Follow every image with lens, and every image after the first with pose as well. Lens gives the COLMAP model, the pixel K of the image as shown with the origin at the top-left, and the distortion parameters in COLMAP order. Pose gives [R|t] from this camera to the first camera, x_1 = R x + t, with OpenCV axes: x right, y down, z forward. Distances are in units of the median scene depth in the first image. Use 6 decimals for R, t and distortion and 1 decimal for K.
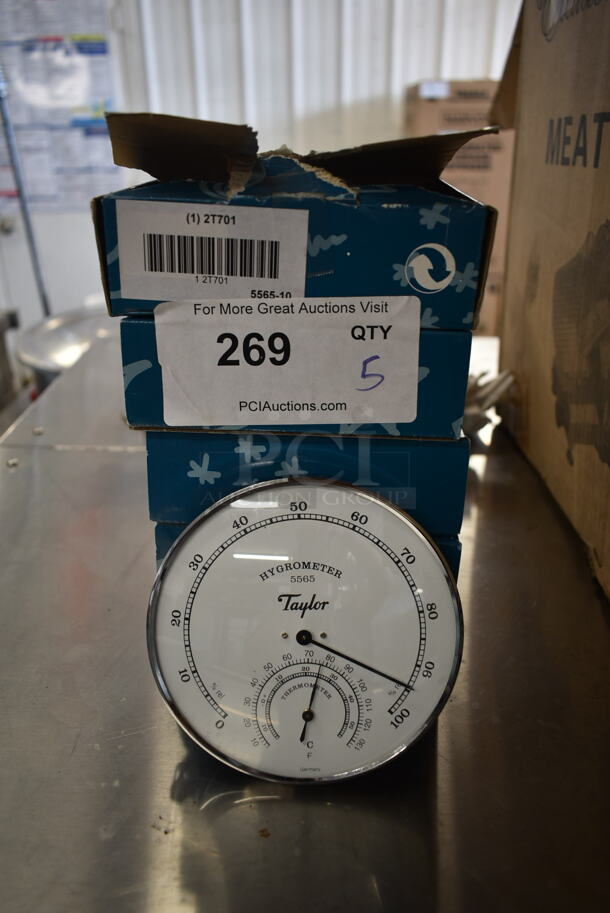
lens RADIAL K [[730.1, 0, 305.0], [0, 730.1, 456.5], [0, 0, 1]] dist [-0.000830, 0.001516]
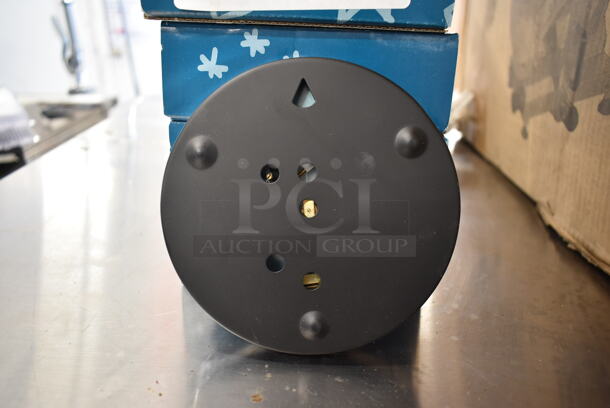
lens RADIAL K [[480.8, 0, 305.0], [0, 480.8, 204.0], [0, 0, 1]] dist [-0.008428, -0.002208]
pose [[0.999510, 0.022829, -0.021408, 0.020175], [-0.023853, 0.998522, -0.048837, 0.265158], [0.020262, 0.049323, 0.998577, 0.302356]]
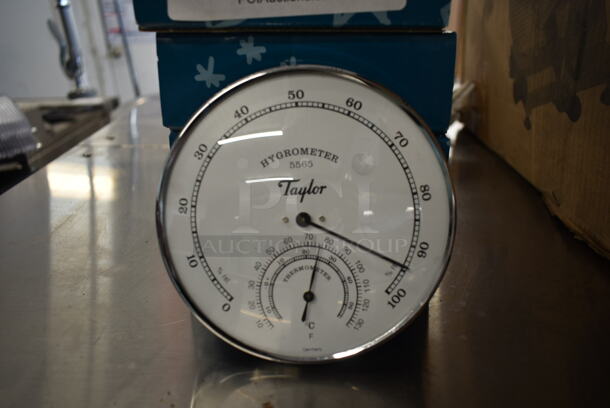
lens RADIAL K [[480.8, 0, 305.0], [0, 480.8, 204.0], [0, 0, 1]] dist [-0.008428, -0.002208]
pose [[0.999334, -0.017758, -0.031874, 0.023074], [0.016807, 0.999413, -0.029856, 0.241522], [0.032385, 0.029300, 0.999046, 0.303123]]
